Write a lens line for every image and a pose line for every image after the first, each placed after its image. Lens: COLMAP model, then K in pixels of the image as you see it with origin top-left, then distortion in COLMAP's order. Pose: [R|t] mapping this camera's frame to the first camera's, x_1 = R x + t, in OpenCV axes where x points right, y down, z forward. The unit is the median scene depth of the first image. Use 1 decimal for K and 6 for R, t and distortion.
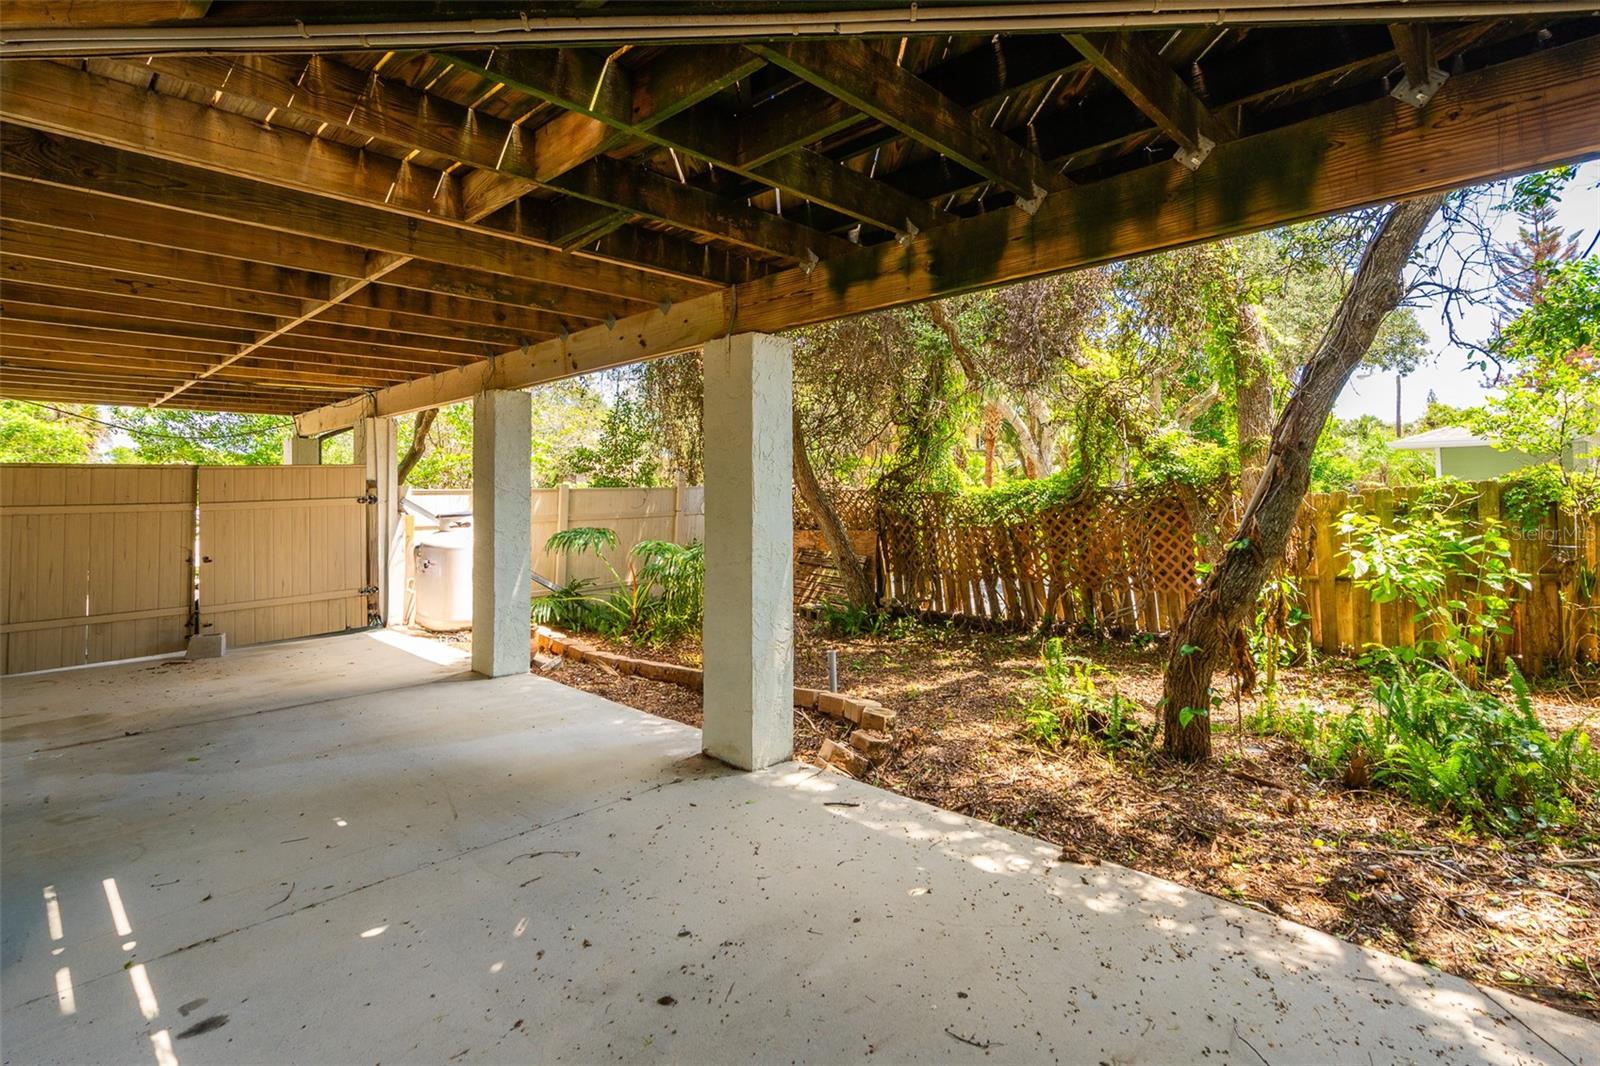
lens RADIAL K [[740.6, 0, 843.5], [0, 740.6, 471.9], [0, 0, 1]] dist [-0.004530, 0.000060]
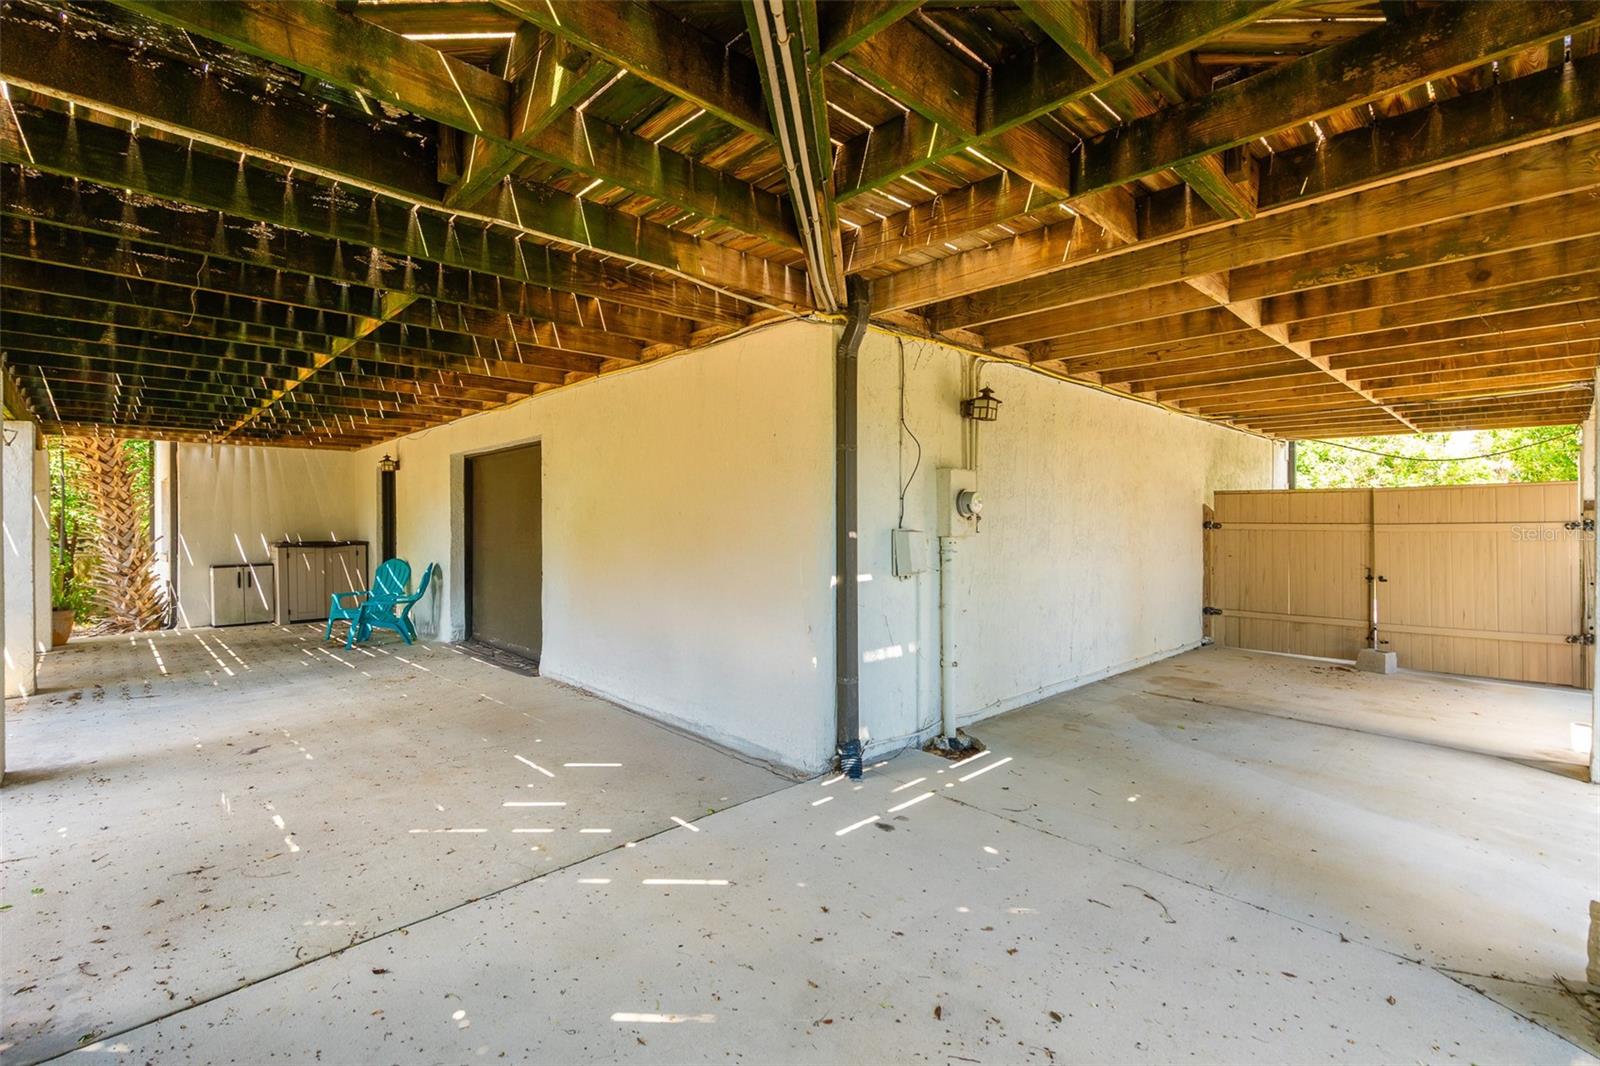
lens RADIAL K [[740.6, 0, 803.0], [0, 740.6, 528.2], [0, 0, 1]] dist [-0.004530, 0.000060]
pose [[-0.082168, 0.026647, -0.996262, 0.328754], [0.018651, 0.999509, 0.025196, 0.009073], [0.996444, -0.016511, -0.082625, 0.386544]]
